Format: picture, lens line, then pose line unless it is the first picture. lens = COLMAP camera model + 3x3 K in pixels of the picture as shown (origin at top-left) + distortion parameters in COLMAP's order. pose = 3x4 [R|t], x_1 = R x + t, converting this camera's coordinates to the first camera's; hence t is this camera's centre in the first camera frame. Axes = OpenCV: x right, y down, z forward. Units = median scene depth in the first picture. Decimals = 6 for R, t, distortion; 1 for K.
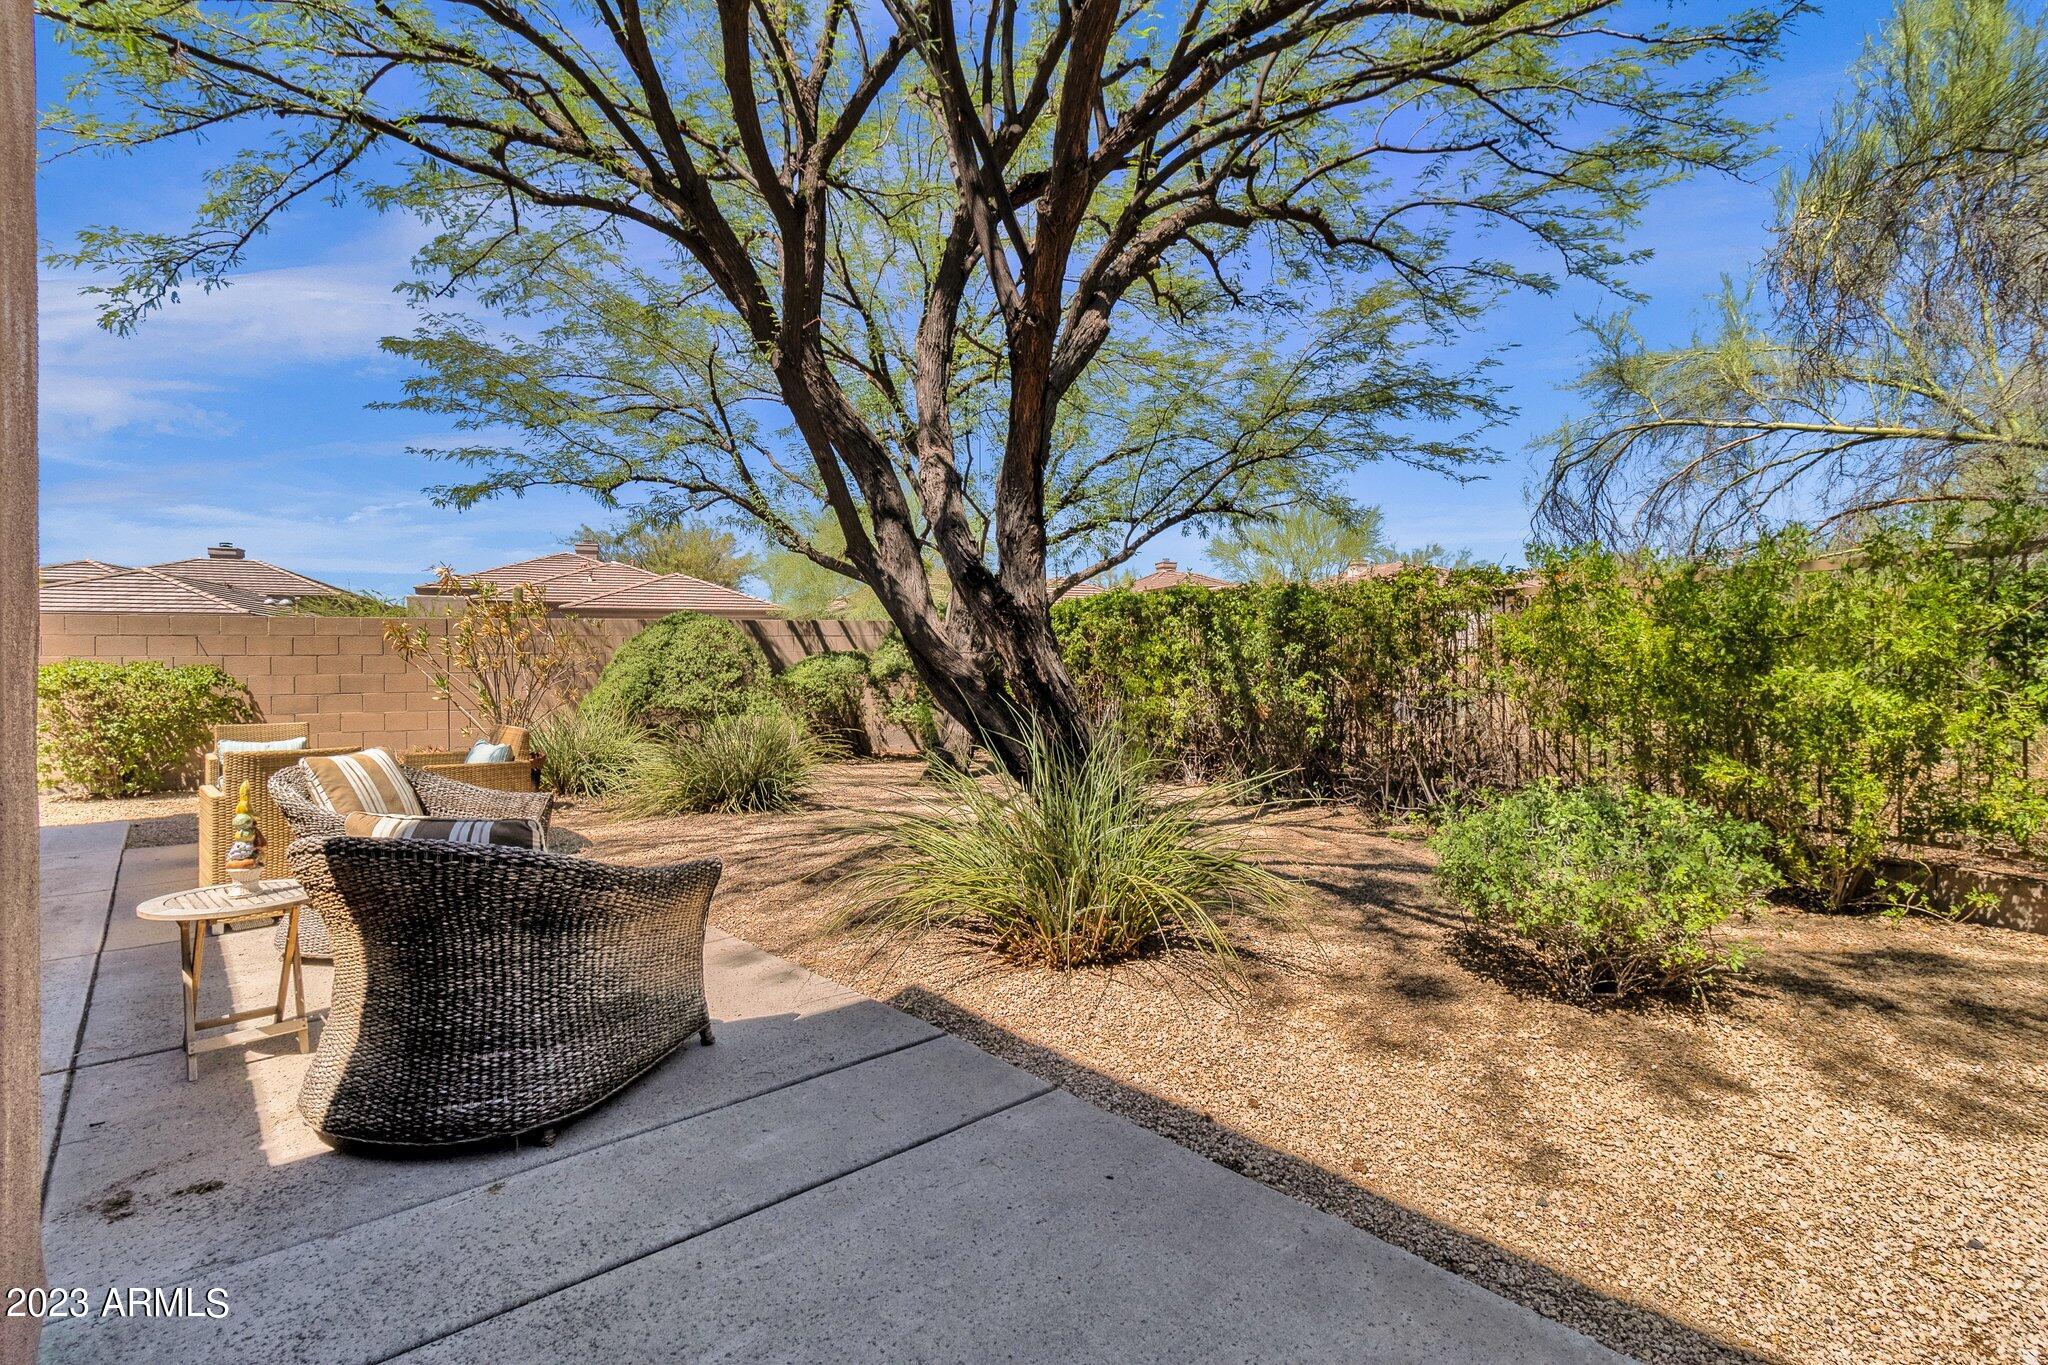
lens RADIAL K [[944.6, 0, 1018.0], [0, 944.6, 674.4], [0, 0, 1]] dist [0.001526, 0.000774]
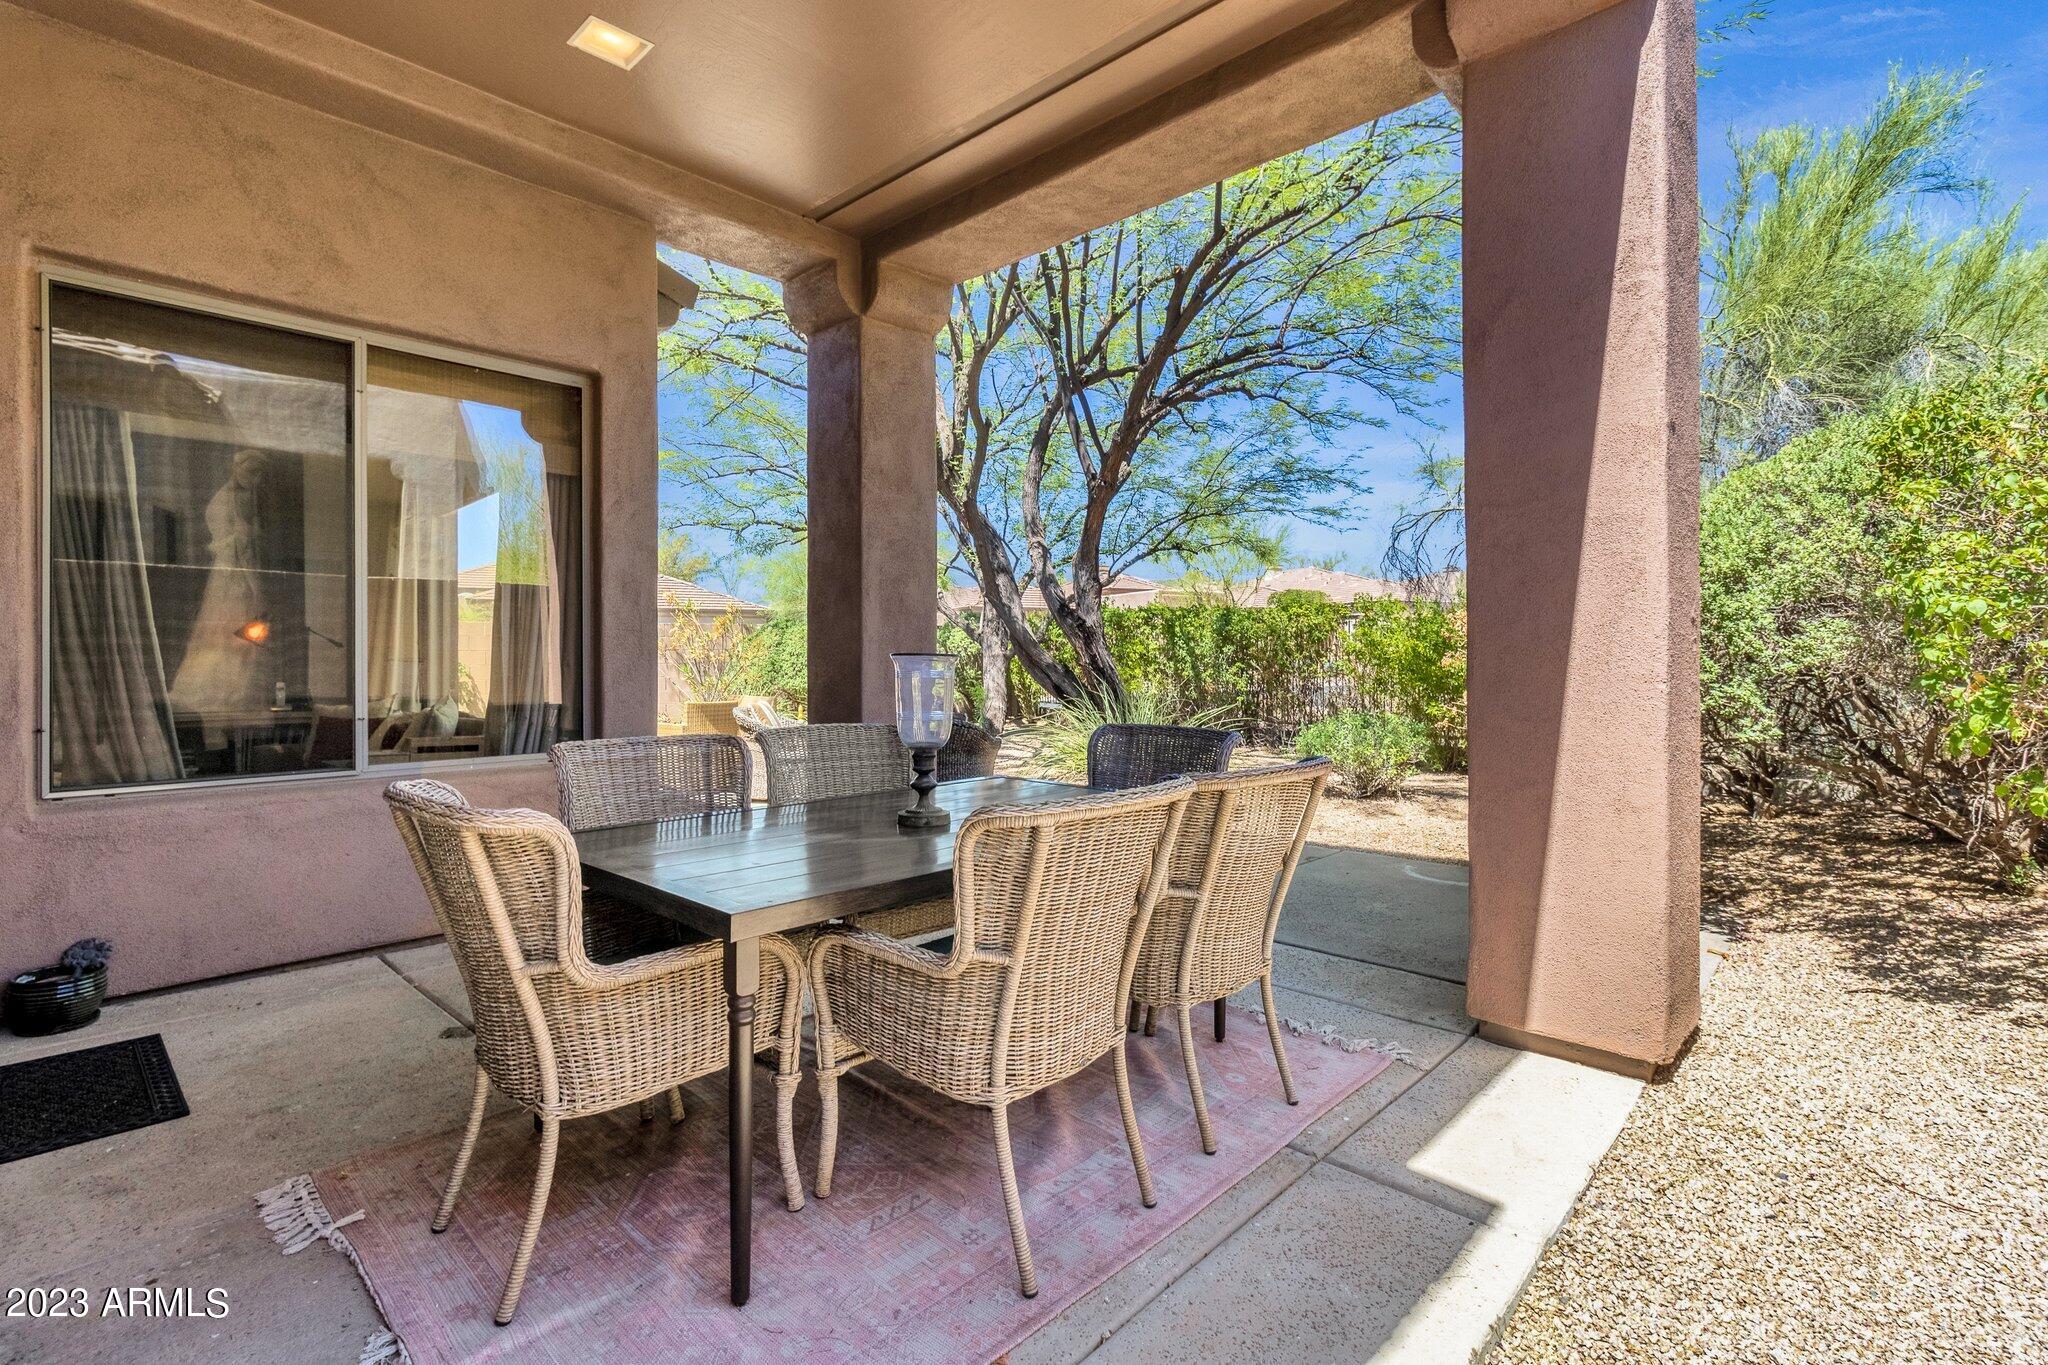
lens RADIAL K [[944.6, 0, 1026.8], [0, 944.6, 669.1], [0, 0, 1]] dist [0.001526, 0.000774]
pose [[0.996276, 0.001992, 0.086193, -0.178871], [-0.001803, 0.999996, -0.002276, 0.011028], [-0.086197, 0.002112, 0.996276, -0.542241]]
